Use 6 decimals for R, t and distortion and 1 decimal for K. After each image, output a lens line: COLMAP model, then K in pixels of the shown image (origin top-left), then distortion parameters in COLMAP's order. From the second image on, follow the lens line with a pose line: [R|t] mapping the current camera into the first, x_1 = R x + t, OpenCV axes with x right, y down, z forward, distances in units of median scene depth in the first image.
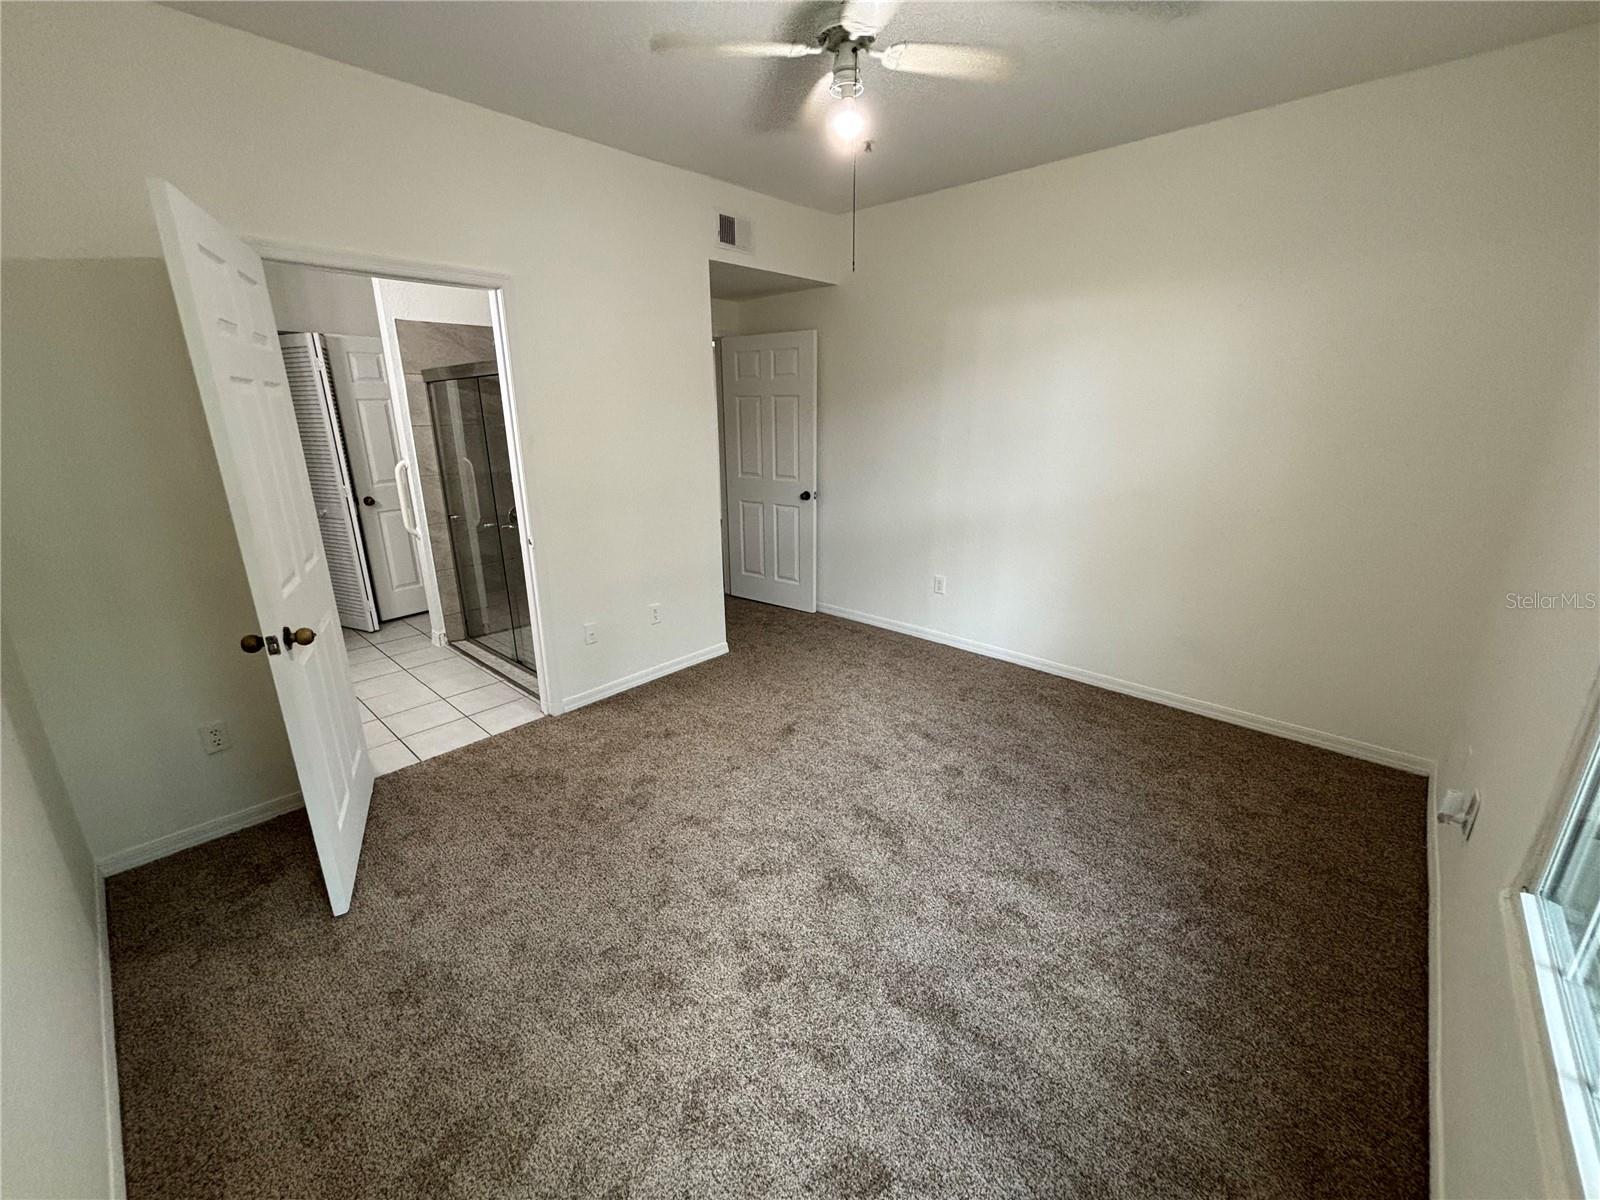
lens RADIAL K [[651.6, 0, 794.1], [0, 651.6, 605.8], [0, 0, 1]] dist [0.007064, -0.000205]
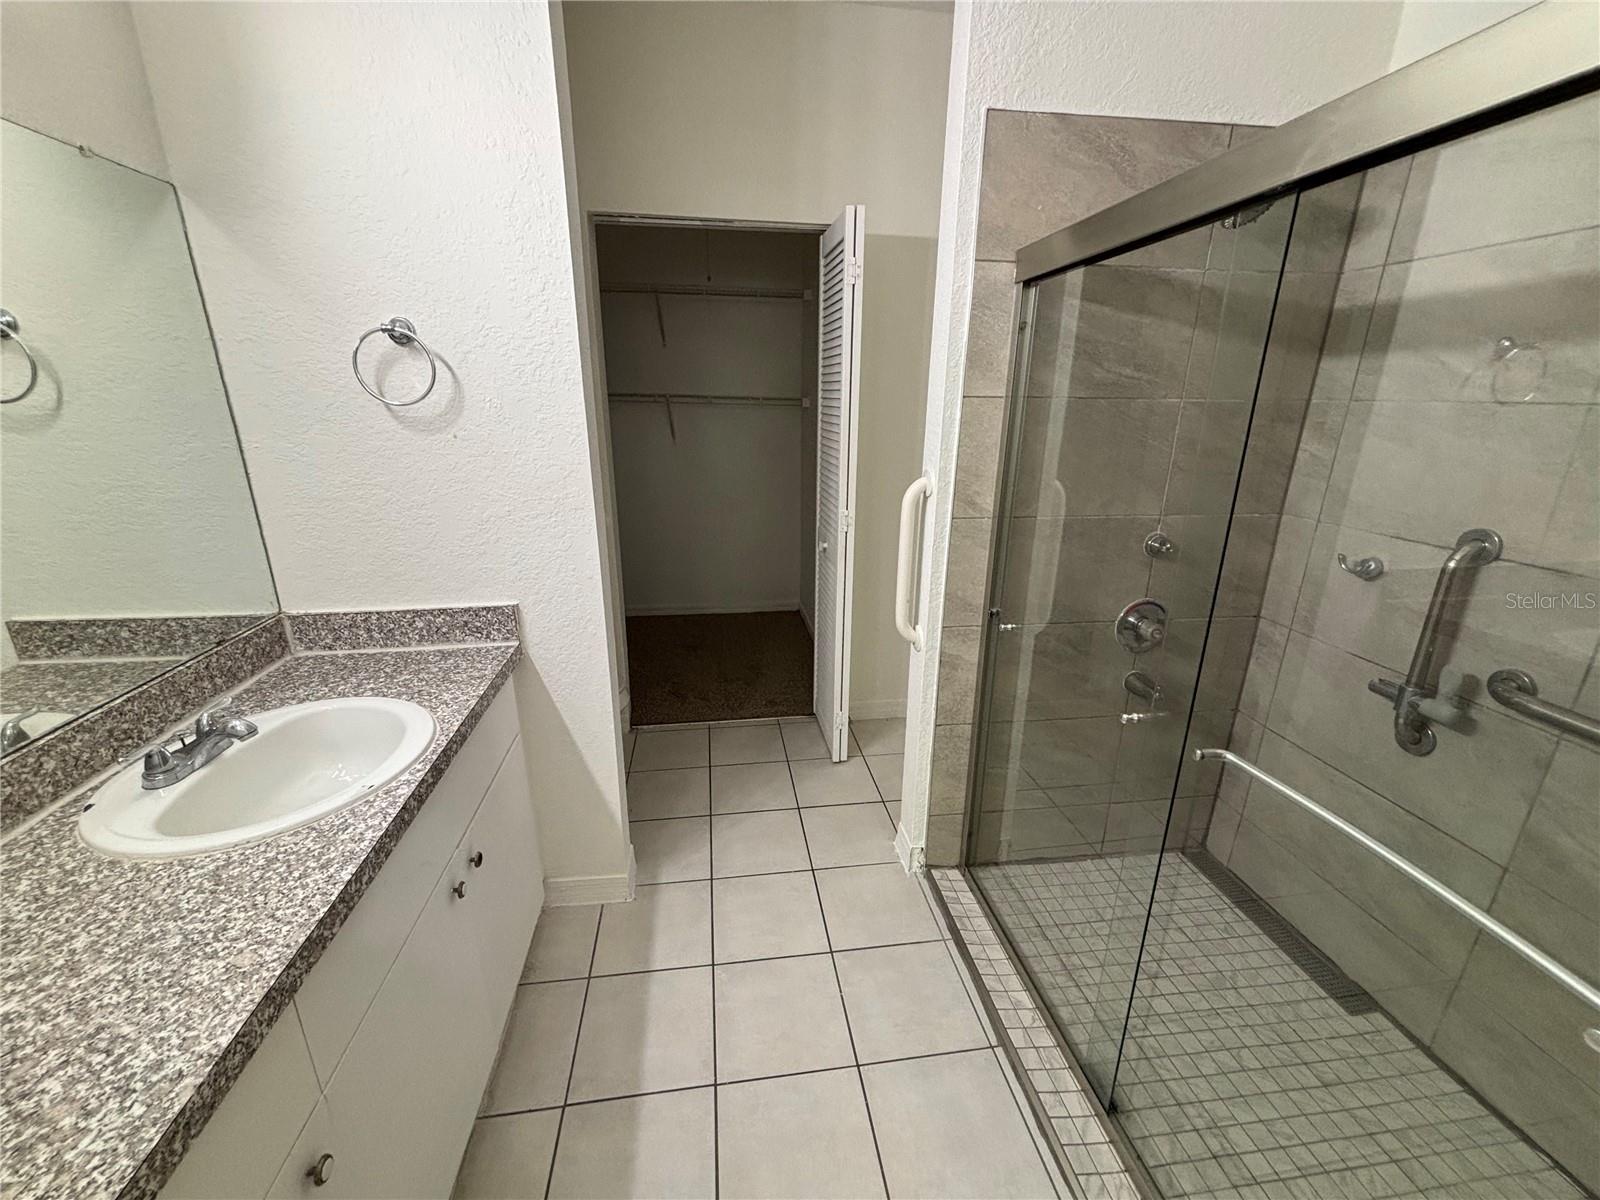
lens RADIAL K [[651.6, 0, 798.0], [0, 651.6, 612.8], [0, 0, 1]] dist [0.007064, -0.000205]
pose [[0.771516, 0.194964, -0.605601, -0.371187], [-0.194115, 0.978636, 0.067761, -0.143475], [0.605874, 0.065277, 0.792878, 0.592296]]
